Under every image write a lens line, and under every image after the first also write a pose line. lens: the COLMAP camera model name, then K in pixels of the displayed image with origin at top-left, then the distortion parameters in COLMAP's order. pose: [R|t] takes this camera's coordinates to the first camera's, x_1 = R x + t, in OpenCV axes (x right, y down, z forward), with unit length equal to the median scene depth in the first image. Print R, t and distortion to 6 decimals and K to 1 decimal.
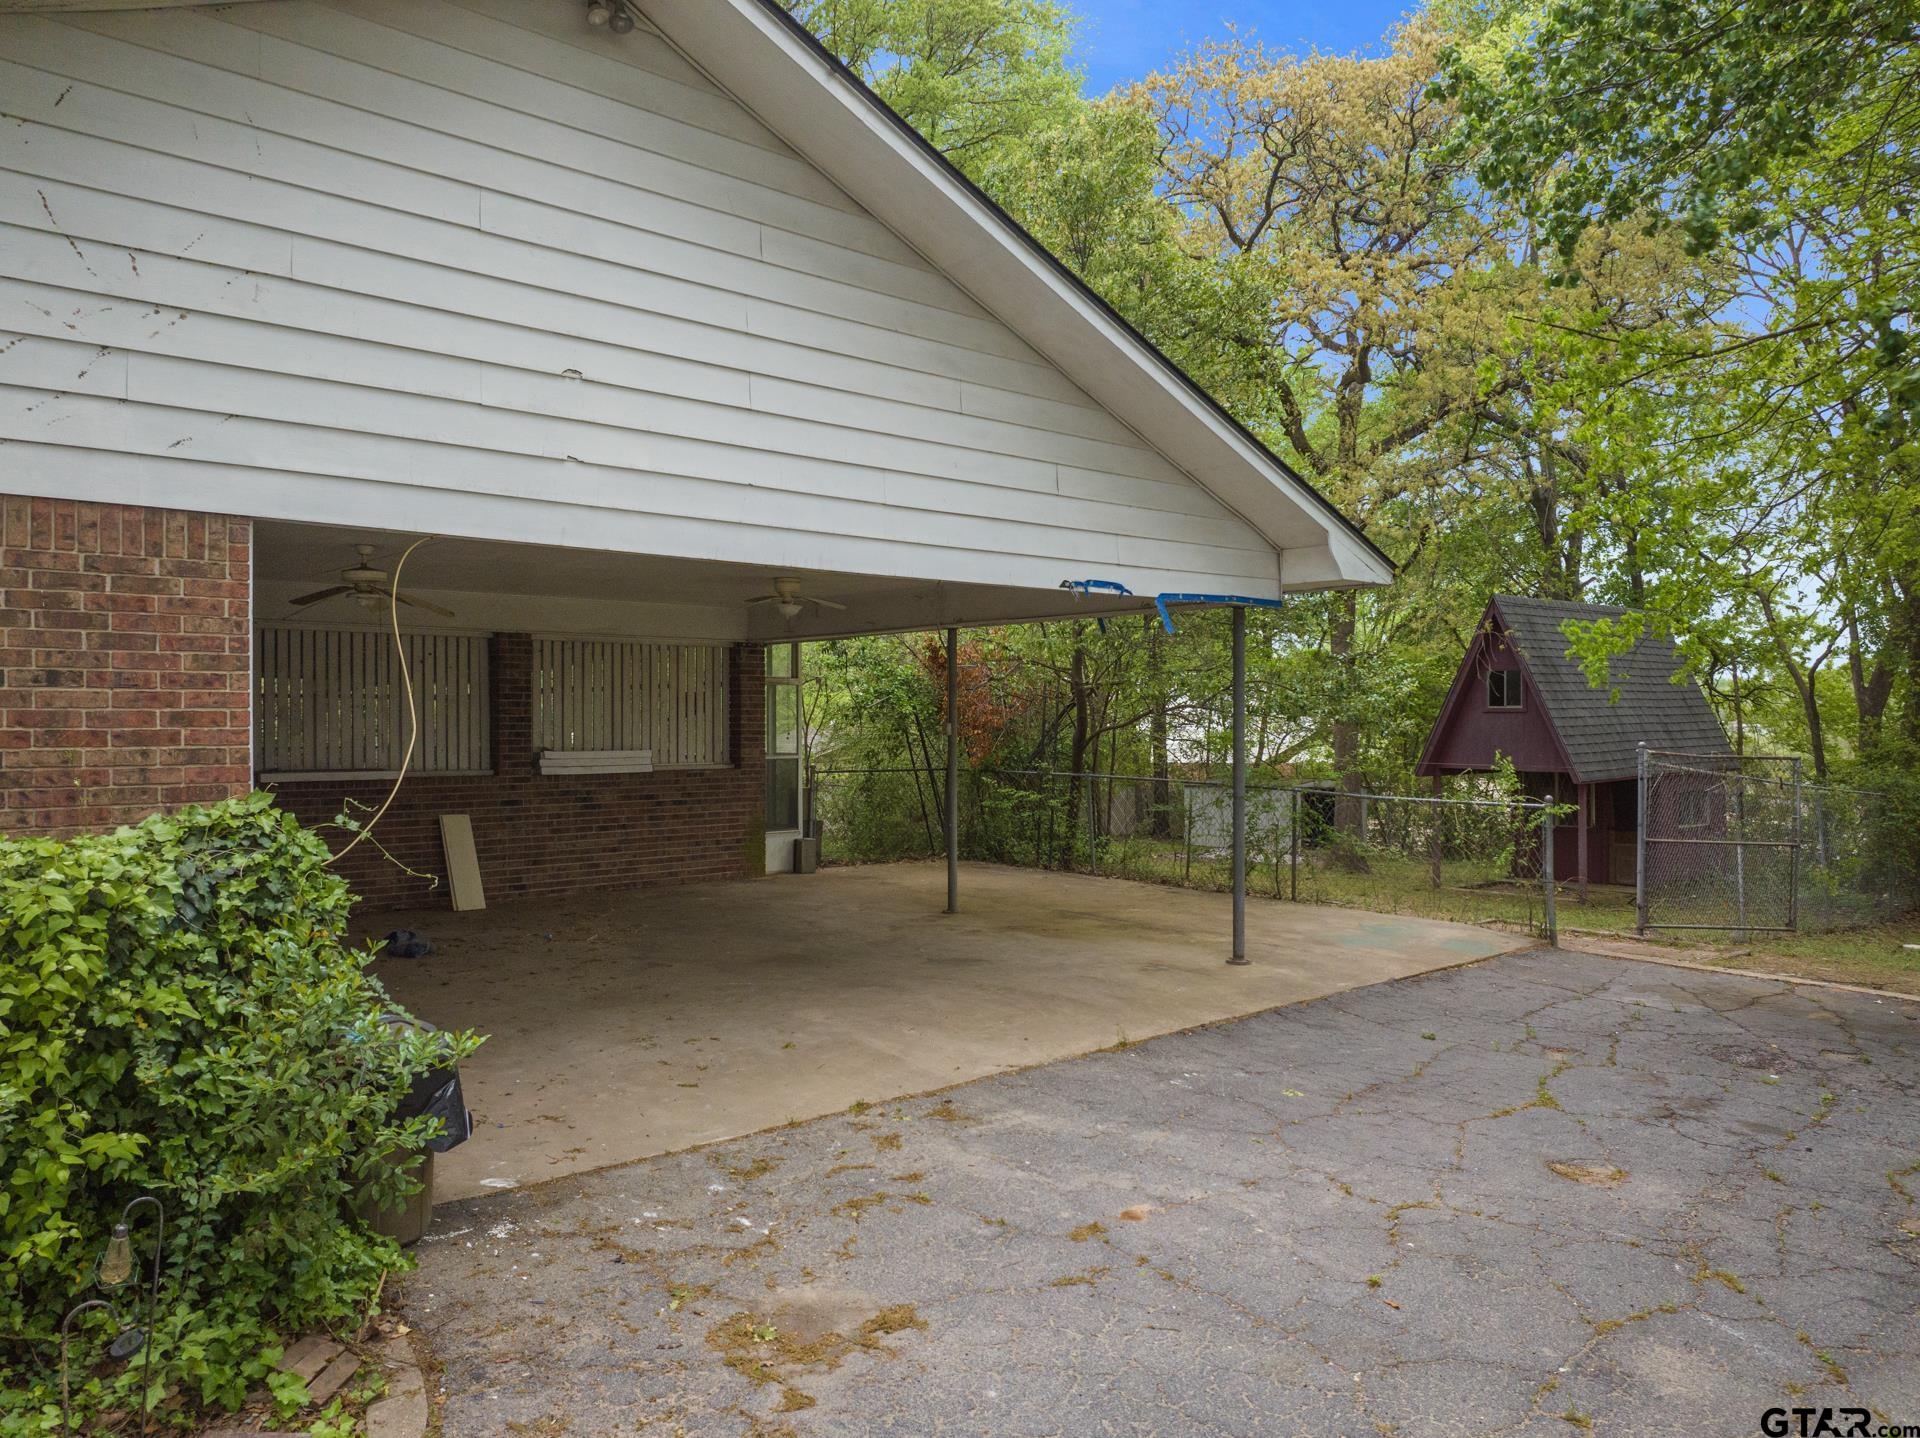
lens RADIAL K [[1347.8, 0, 974.6], [0, 1347.8, 717.7], [0, 0, 1]] dist [-0.032946, -0.006068]
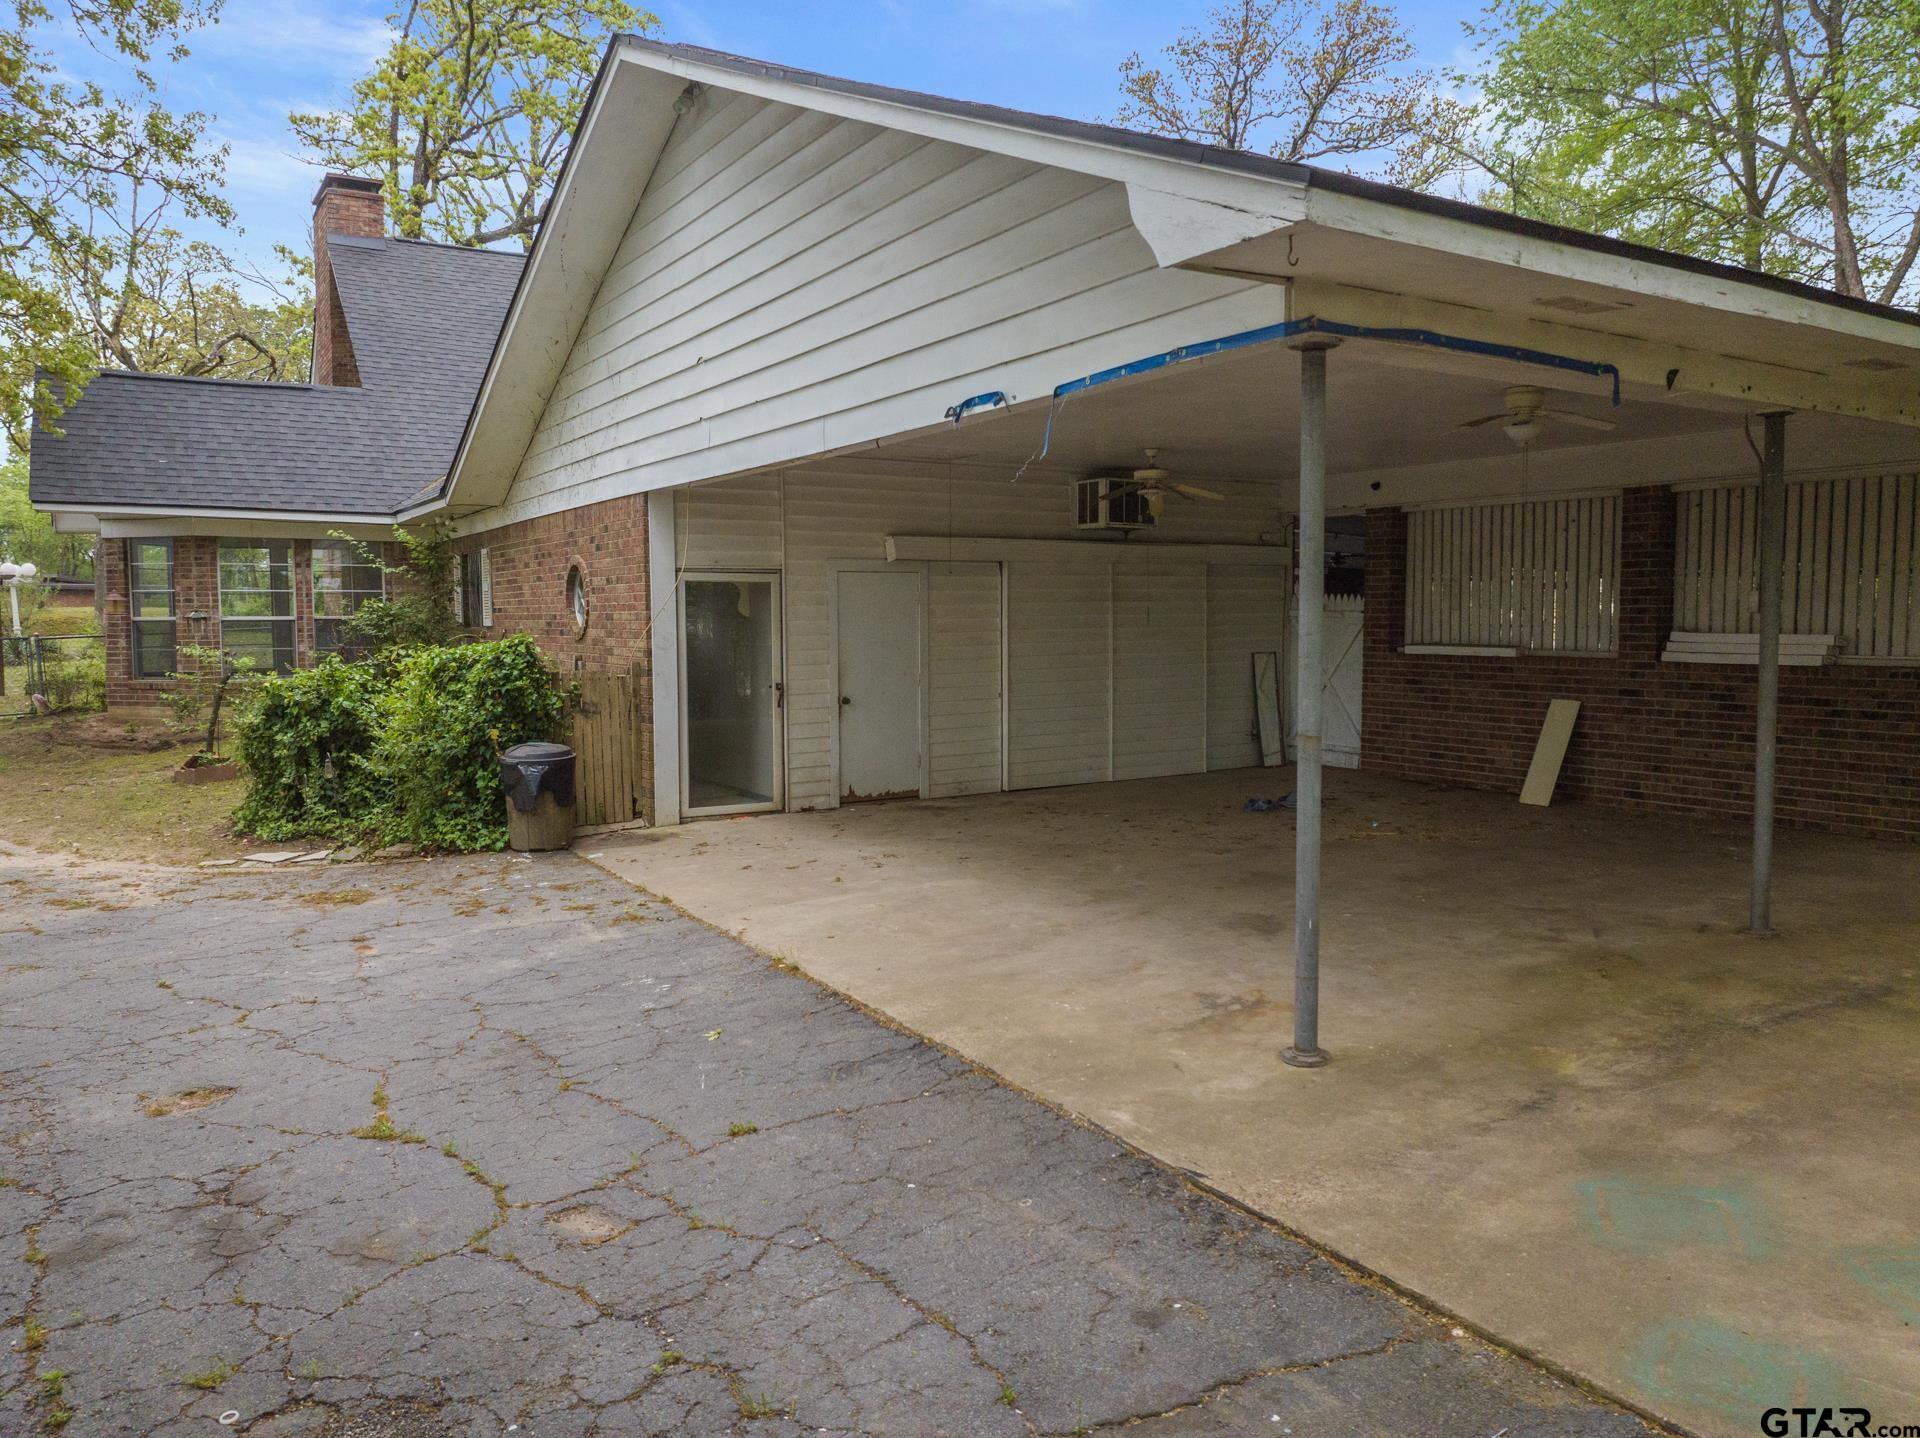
lens RADIAL K [[1347.8, 0, 974.6], [0, 1347.8, 717.7], [0, 0, 1]] dist [-0.032946, -0.006068]
pose [[-0.162863, 0.080352, -0.983371, 0.579021], [0.008114, 0.996754, 0.080102, 0.009694], [0.986615, 0.005066, -0.162986, 0.785642]]
